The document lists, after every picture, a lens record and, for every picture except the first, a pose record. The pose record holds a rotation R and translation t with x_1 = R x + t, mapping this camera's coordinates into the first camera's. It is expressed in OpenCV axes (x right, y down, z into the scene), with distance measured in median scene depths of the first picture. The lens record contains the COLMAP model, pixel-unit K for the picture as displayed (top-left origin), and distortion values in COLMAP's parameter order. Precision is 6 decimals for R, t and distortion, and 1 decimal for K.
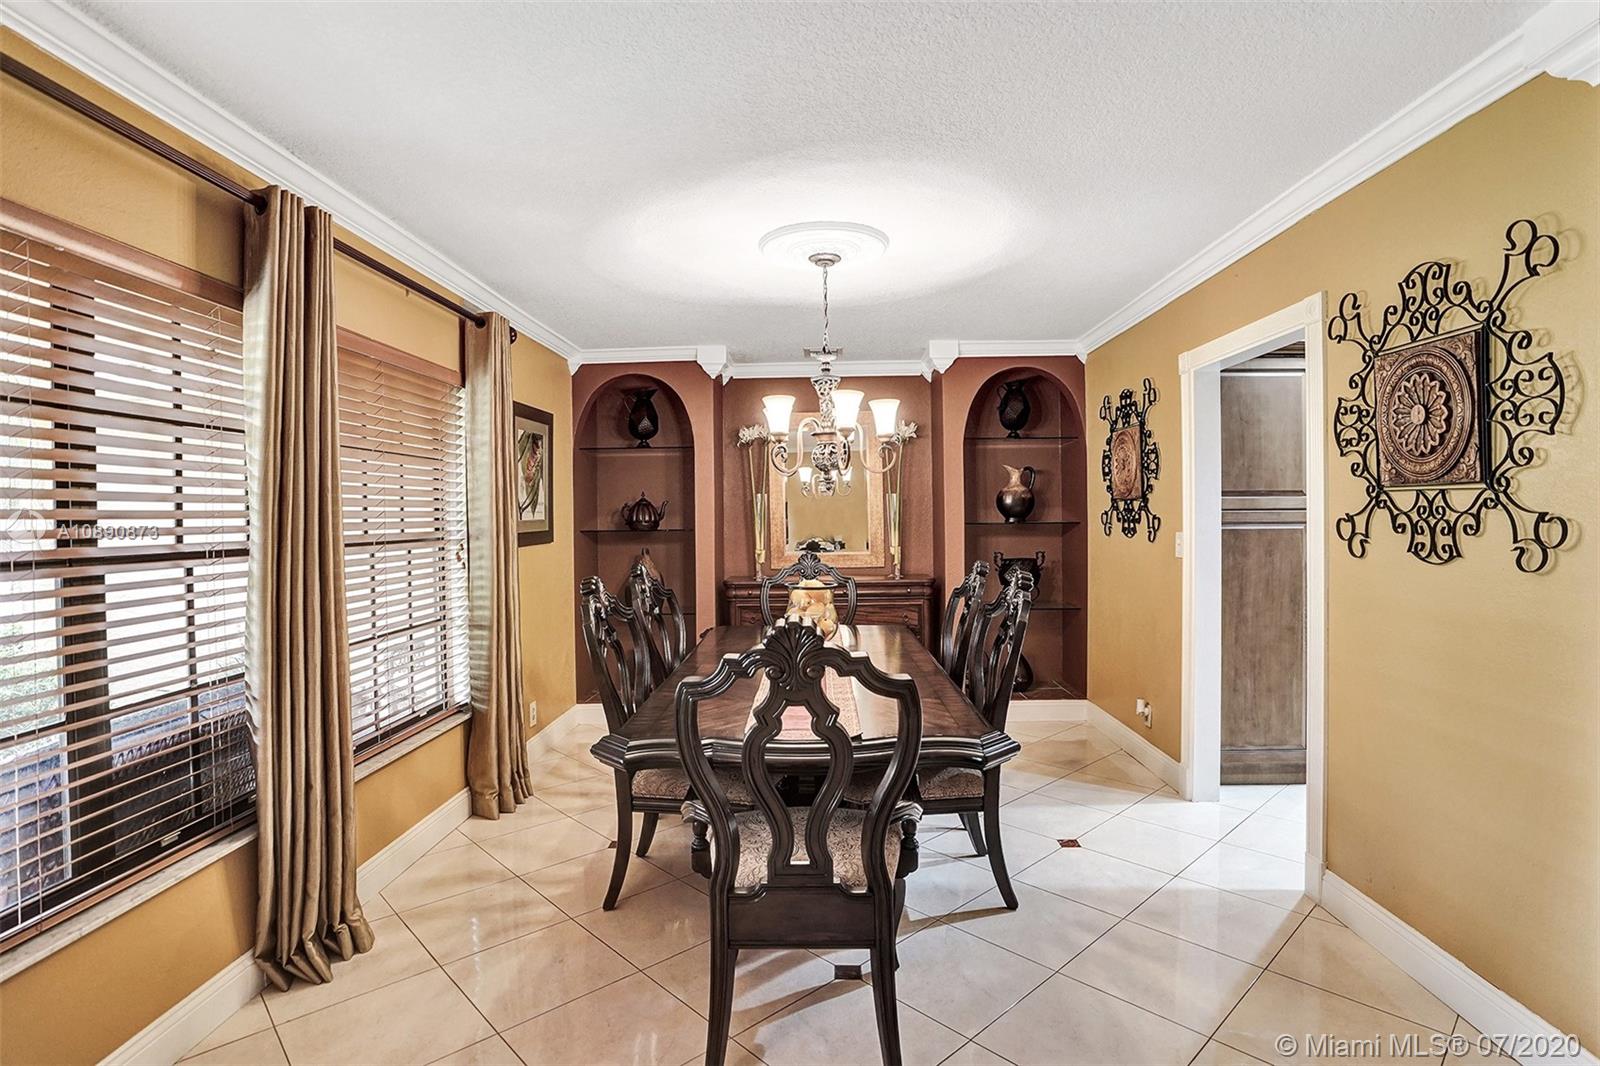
lens RADIAL K [[797.7, 0, 800.3], [0, 797.7, 522.1], [0, 0, 1]] dist [-0.066849, 0.026835]
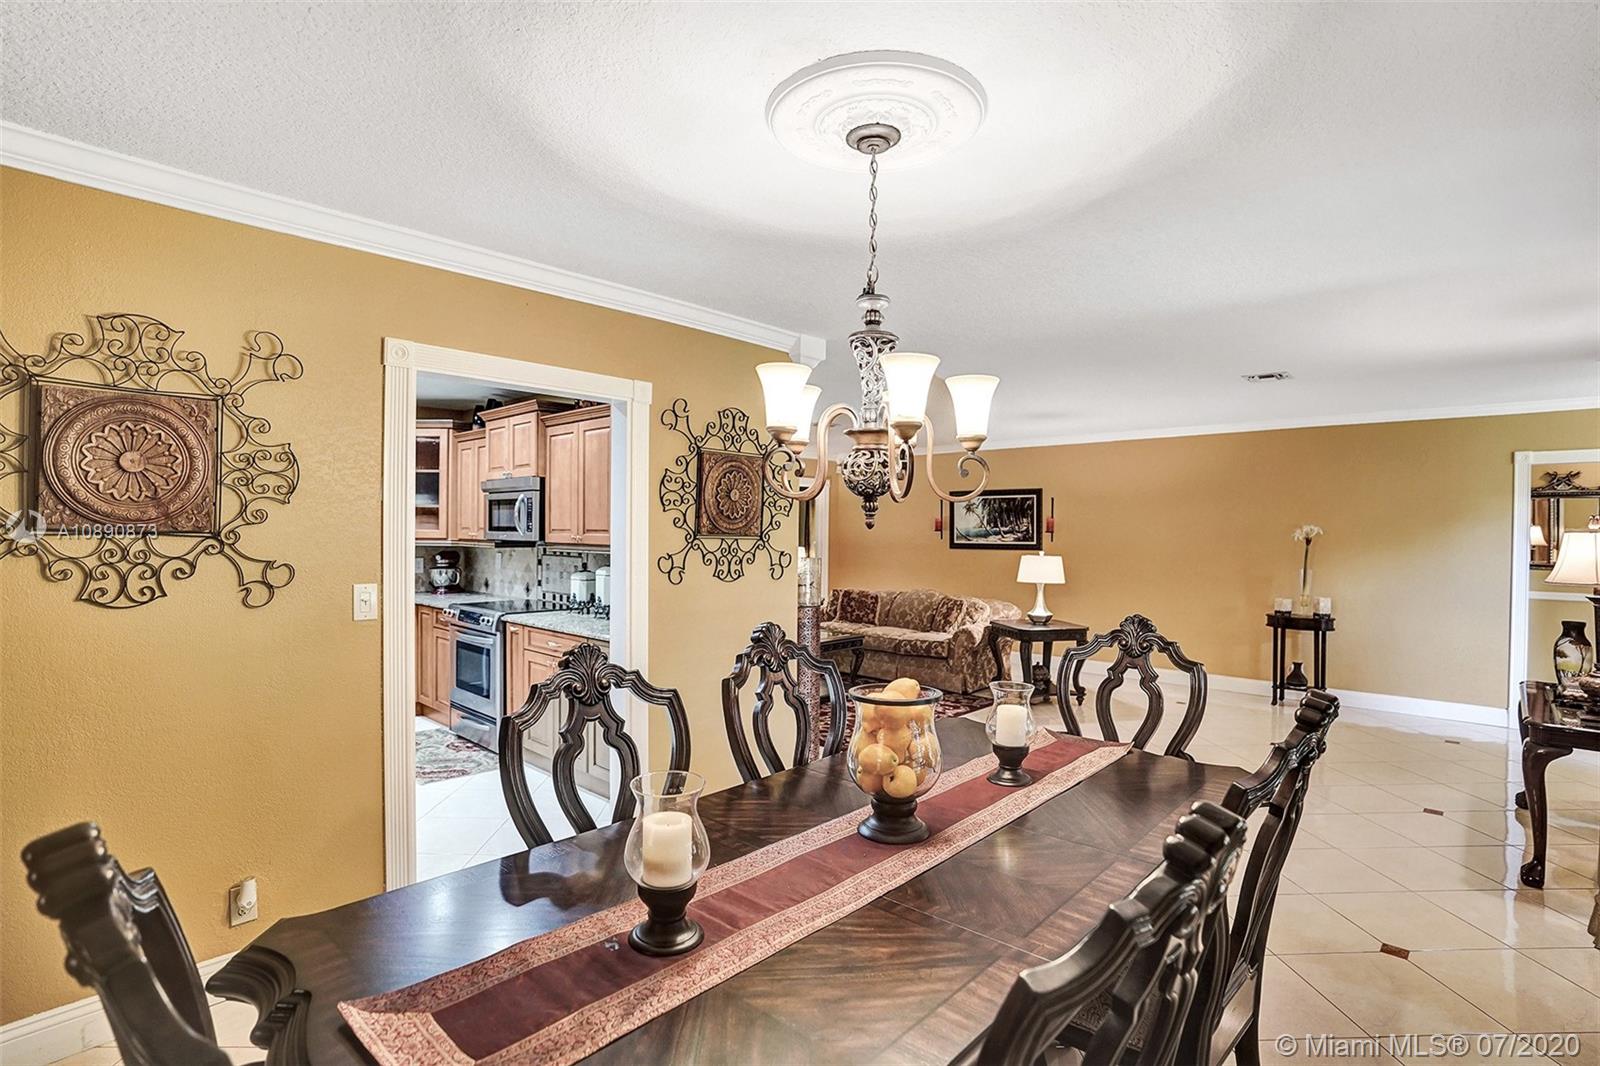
lens RADIAL K [[797.7, 0, 800.3], [0, 797.7, 522.1], [0, 0, 1]] dist [-0.066849, 0.026835]
pose [[-0.760431, 0.017988, 0.649169, -0.393341], [0.010237, 0.999824, -0.015713, -0.042370], [-0.649338, -0.005303, -0.760482, 1.921247]]
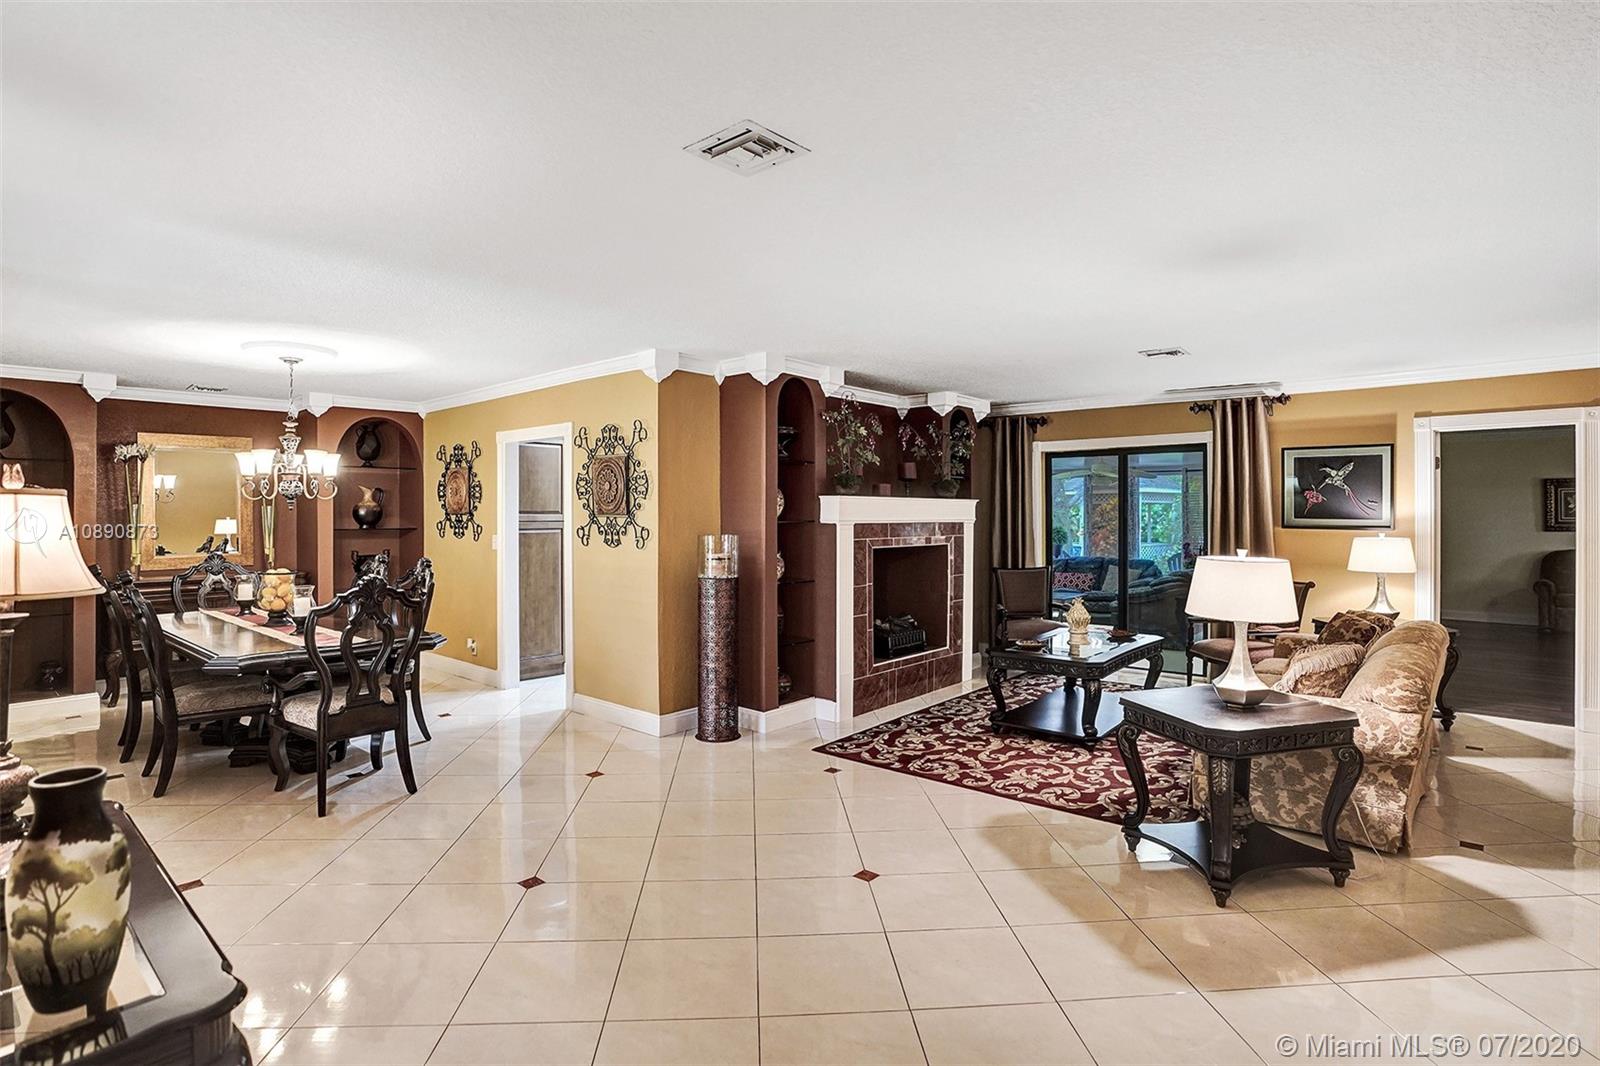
lens RADIAL K [[797.7, 0, 800.3], [0, 797.7, 522.1], [0, 0, 1]] dist [-0.066849, 0.026835]
pose [[0.631301, 0.000675, 0.775537, -0.648446], [0.000292, 0.999999, -0.001108, -0.019140], [-0.775538, 0.000926, 0.631301, -0.901619]]
